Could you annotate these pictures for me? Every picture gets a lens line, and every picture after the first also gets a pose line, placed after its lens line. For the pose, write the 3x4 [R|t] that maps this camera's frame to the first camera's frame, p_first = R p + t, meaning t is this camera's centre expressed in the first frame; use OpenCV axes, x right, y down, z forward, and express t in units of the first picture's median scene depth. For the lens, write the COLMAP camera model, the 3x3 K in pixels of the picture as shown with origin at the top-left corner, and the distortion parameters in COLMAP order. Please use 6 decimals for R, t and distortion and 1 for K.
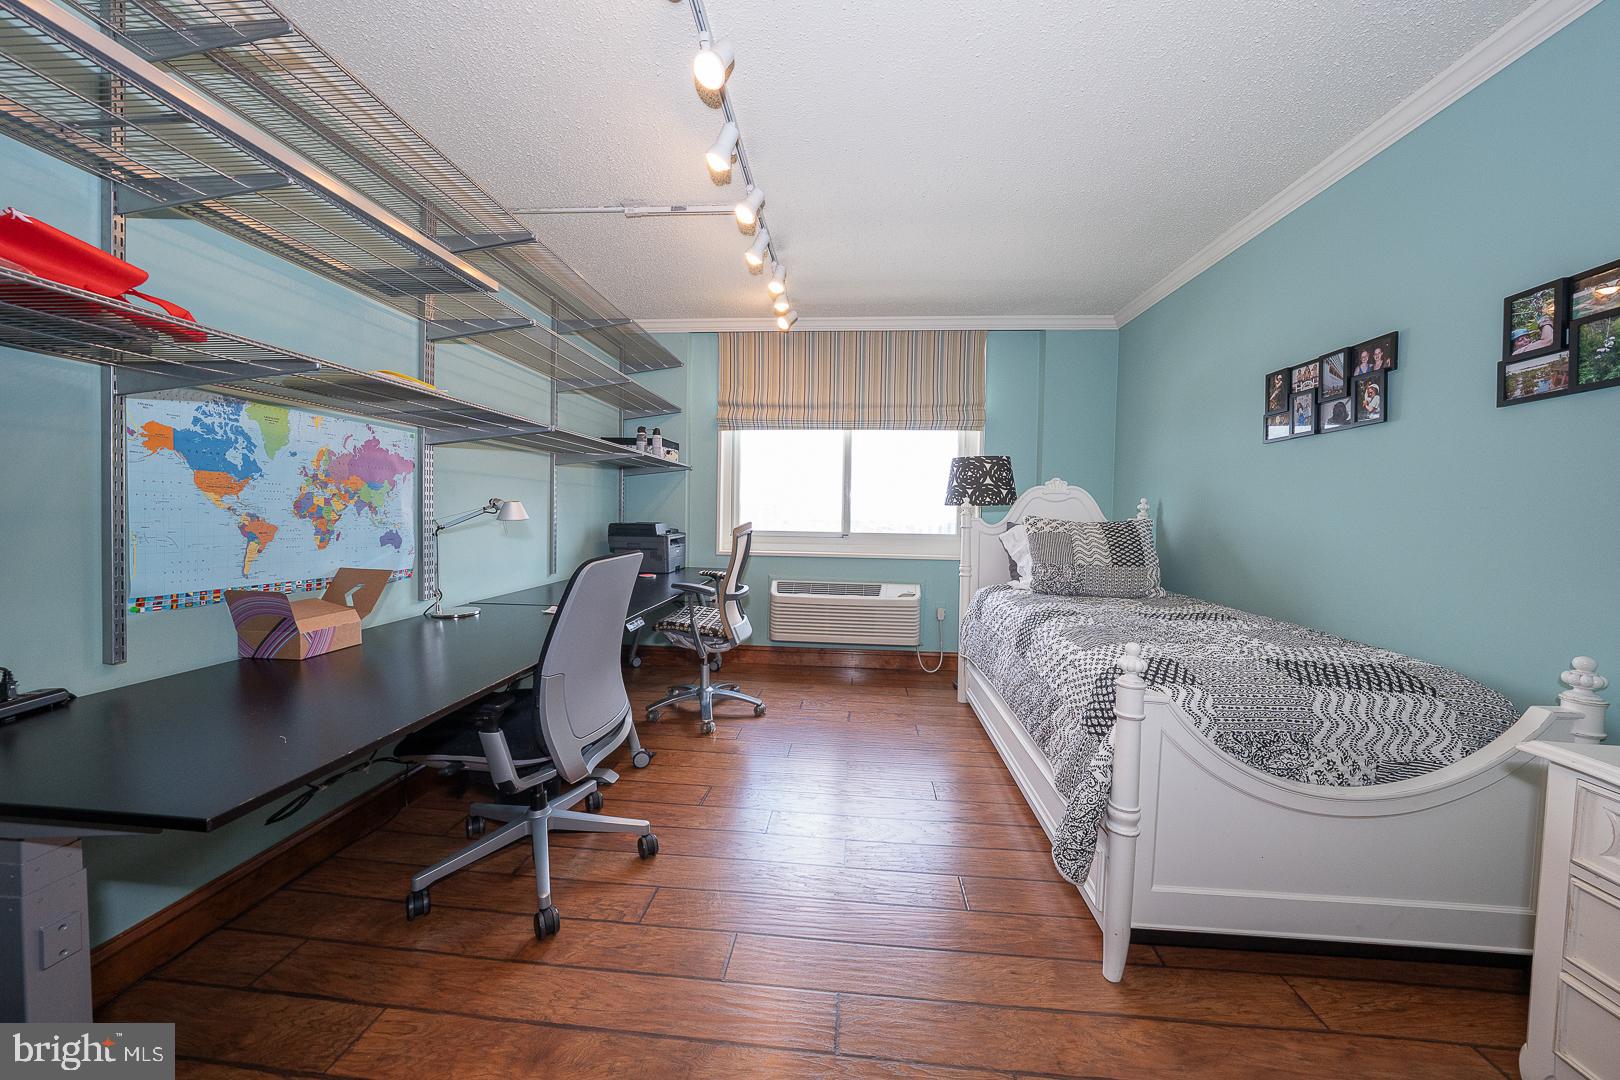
lens RADIAL K [[556.5, 0, 812.0], [0, 556.5, 535.7], [0, 0, 1]] dist [-0.029945, 0.006158]
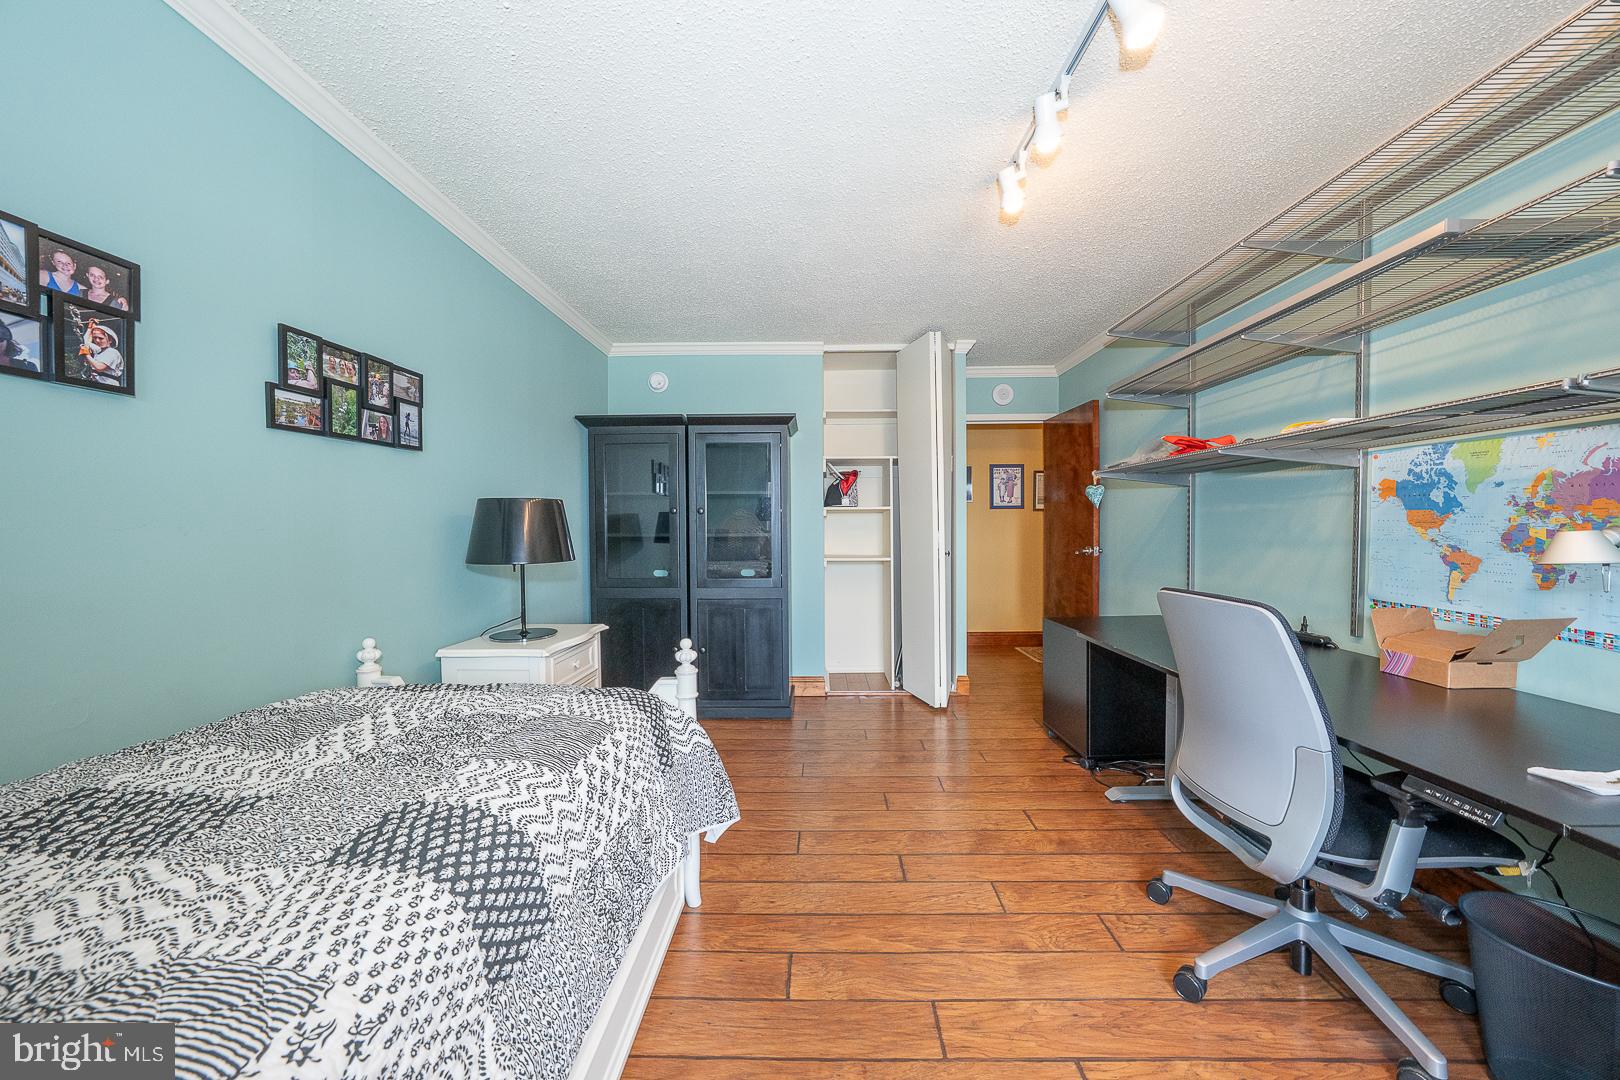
lens RADIAL K [[556.5, 0, 812.0], [0, 556.5, 535.7], [0, 0, 1]] dist [-0.029945, 0.006158]
pose [[-0.997482, -0.007959, -0.070478, 0.347779], [-0.012092, 0.998219, 0.058425, -0.110056], [0.069887, 0.059130, -0.995801, 2.038374]]
